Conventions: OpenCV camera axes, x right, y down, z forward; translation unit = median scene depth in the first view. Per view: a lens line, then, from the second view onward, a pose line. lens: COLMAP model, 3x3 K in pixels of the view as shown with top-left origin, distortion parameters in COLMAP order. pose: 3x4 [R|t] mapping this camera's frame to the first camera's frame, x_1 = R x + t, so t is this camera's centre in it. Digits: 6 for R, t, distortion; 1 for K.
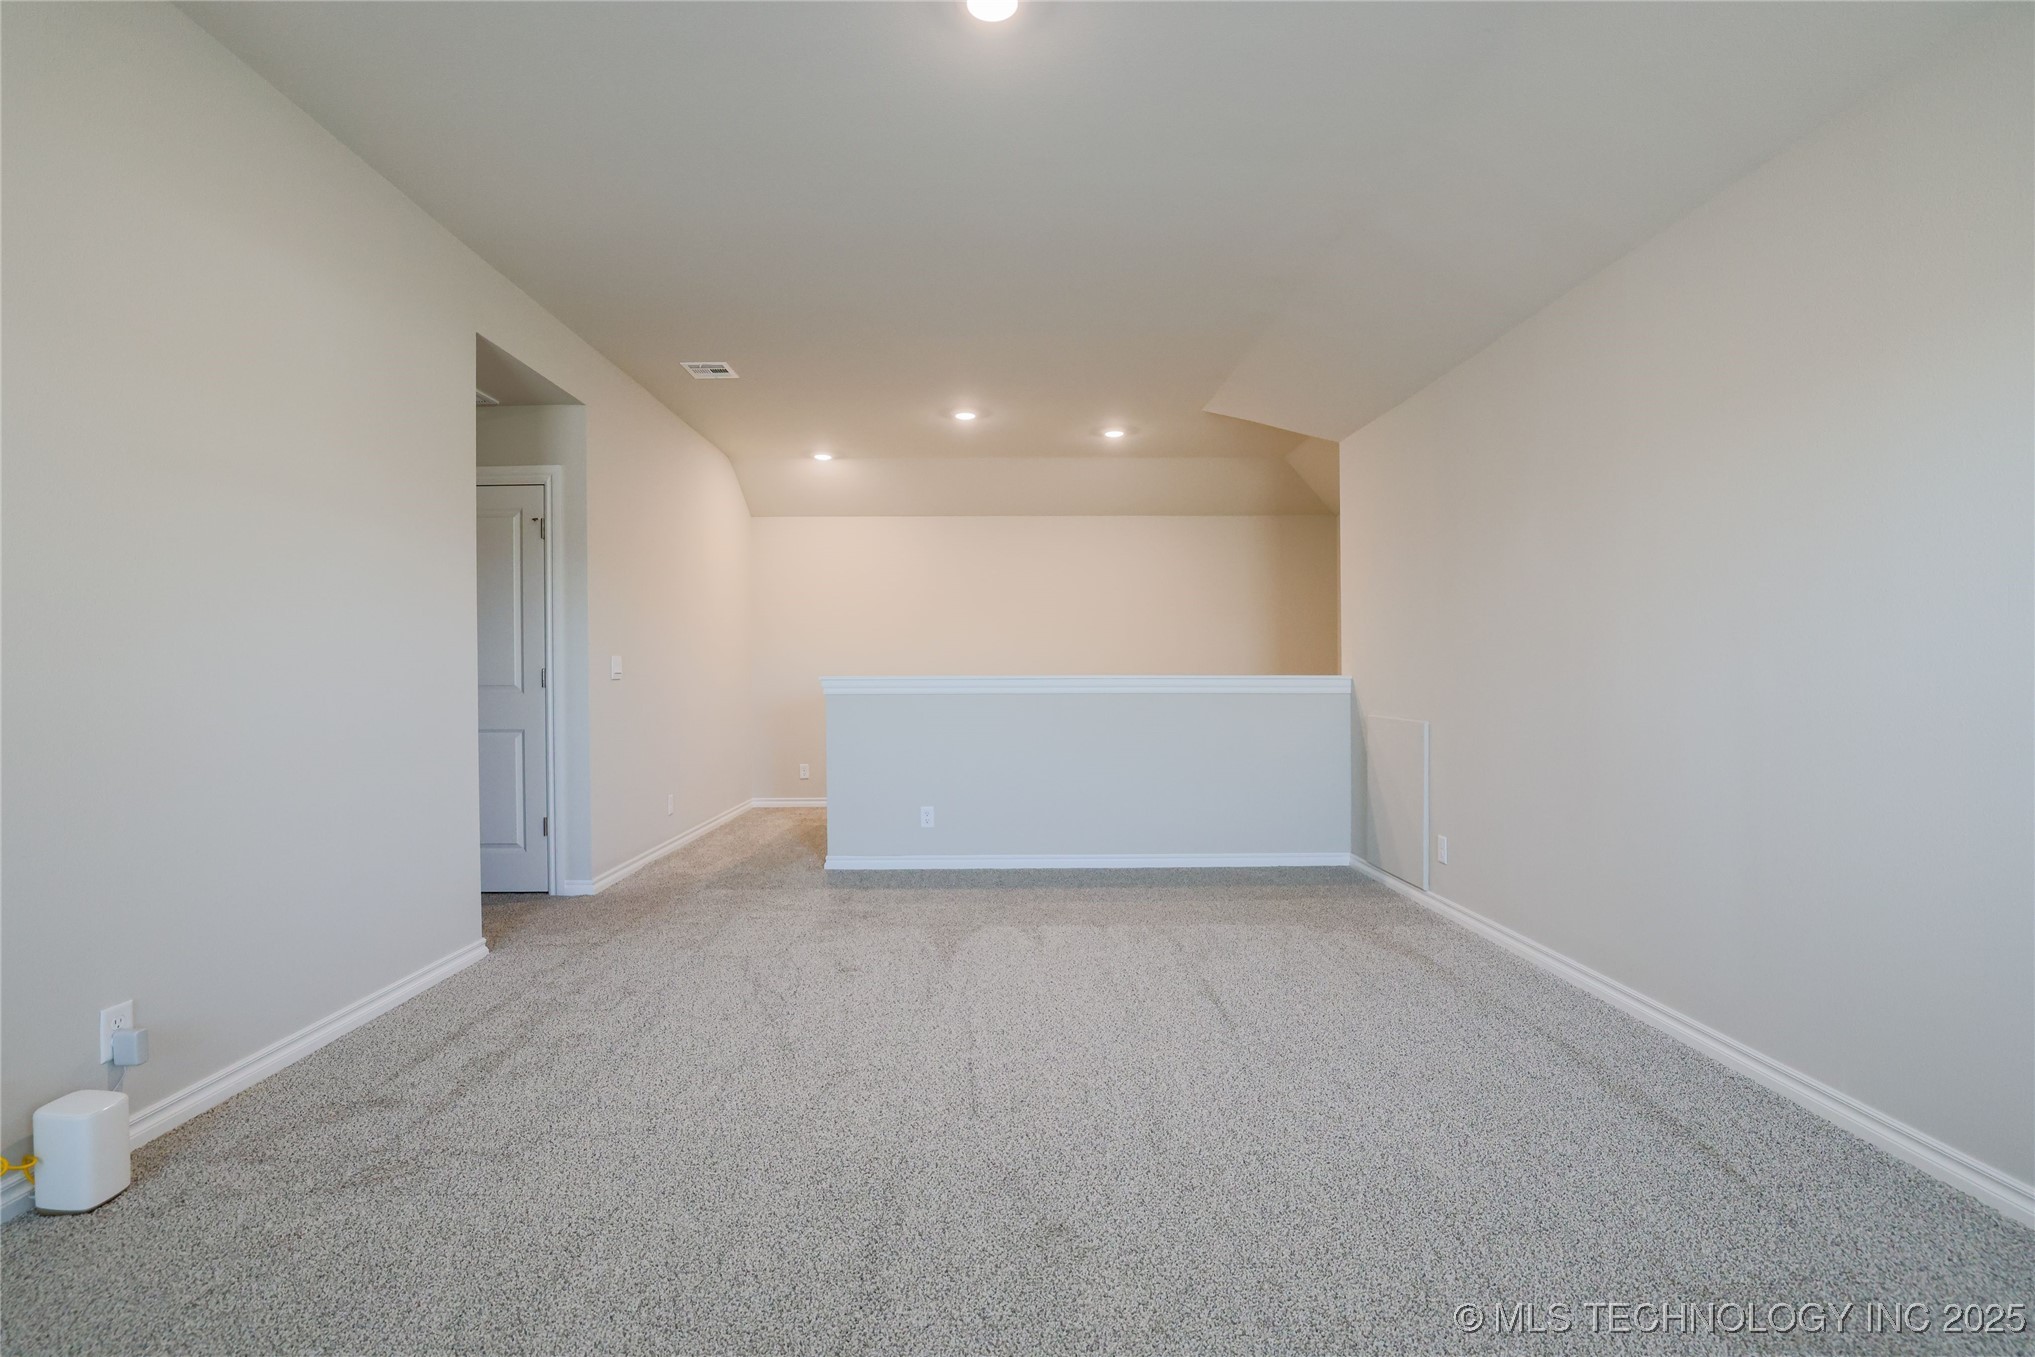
lens RADIAL K [[933.7, 0, 1014.7], [0, 933.7, 682.8], [0, 0, 1]] dist [-0.021747, 0.011213]
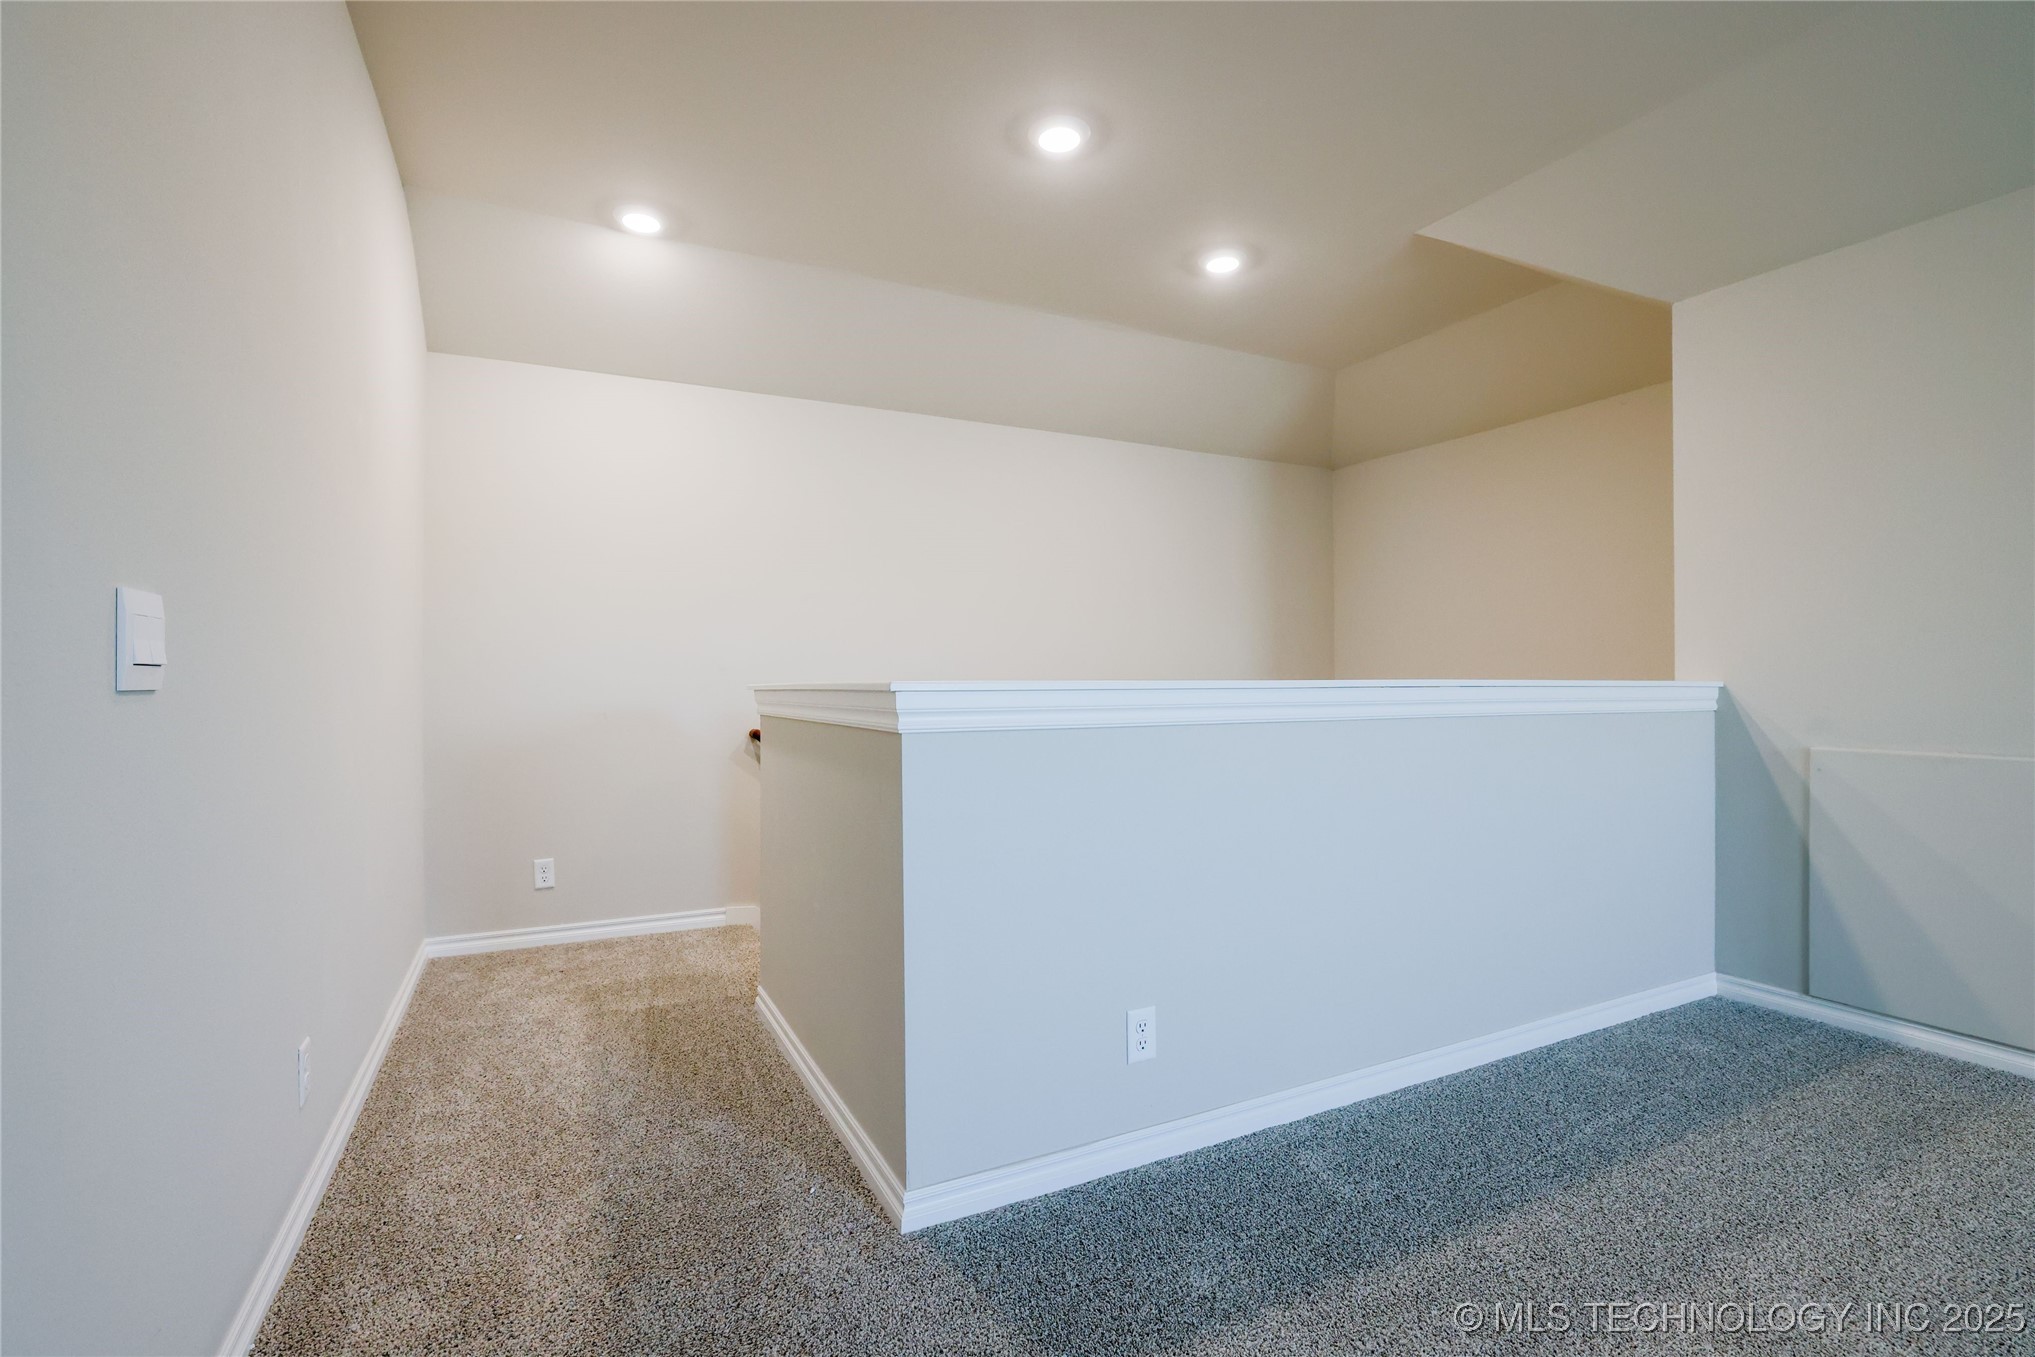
lens RADIAL K [[933.7, 0, 1020.7], [0, 933.7, 672.0], [0, 0, 1]] dist [-0.021747, 0.011213]
pose [[0.903548, 0.003930, 0.428468, -0.297183], [0.006439, 0.999721, -0.022747, -0.001932], [-0.428438, 0.023312, 0.903270, 0.630337]]
